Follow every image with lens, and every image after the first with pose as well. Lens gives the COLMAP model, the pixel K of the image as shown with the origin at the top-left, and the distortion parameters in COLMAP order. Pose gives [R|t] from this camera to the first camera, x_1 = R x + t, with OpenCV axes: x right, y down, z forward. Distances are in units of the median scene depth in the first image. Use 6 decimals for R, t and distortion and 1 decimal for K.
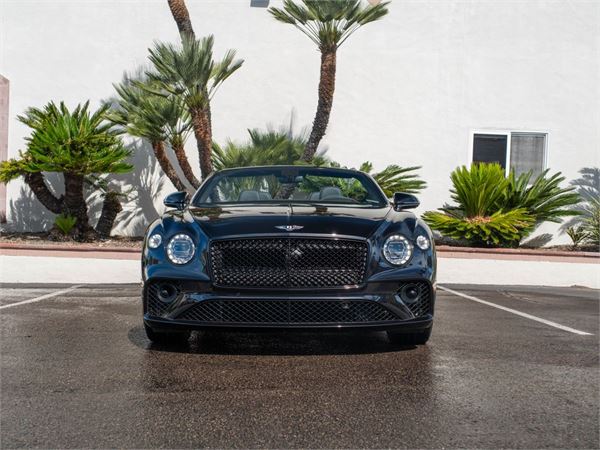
lens RADIAL K [[746.6, 0, 304.2], [0, 746.6, 223.3], [0, 0, 1]] dist [0.023035, 0.000000]
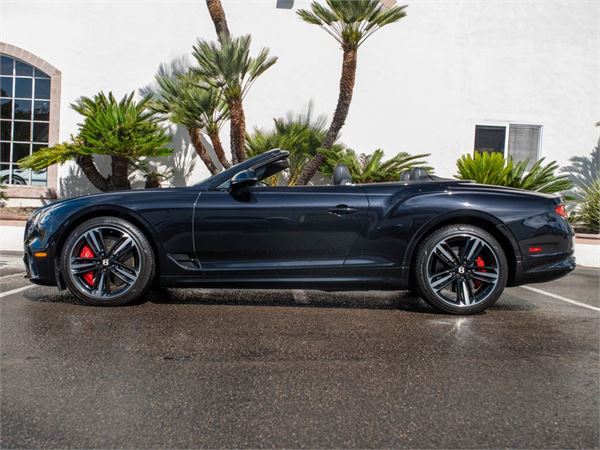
lens RADIAL K [[665.6, 0, 289.2], [0, 665.6, 211.3], [0, 0, 1]] dist [0.021572, 0.000000]
pose [[0.999750, 0.015272, -0.016304, -0.036770], [-0.015000, 0.999748, 0.016672, -0.004370], [0.016554, -0.016423, 0.999728, 0.001798]]
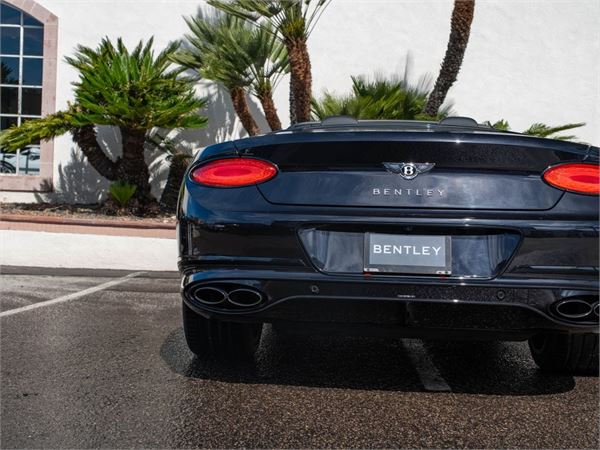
lens RADIAL K [[764.2, 0, 309.8], [0, 764.2, 216.8], [0, 0, 1]] dist [0.034667, 0.000000]
pose [[0.996715, 0.015947, -0.079400, -0.057321], [-0.014546, 0.999729, 0.018189, 0.007980], [0.079669, -0.016974, 0.996677, 0.210306]]
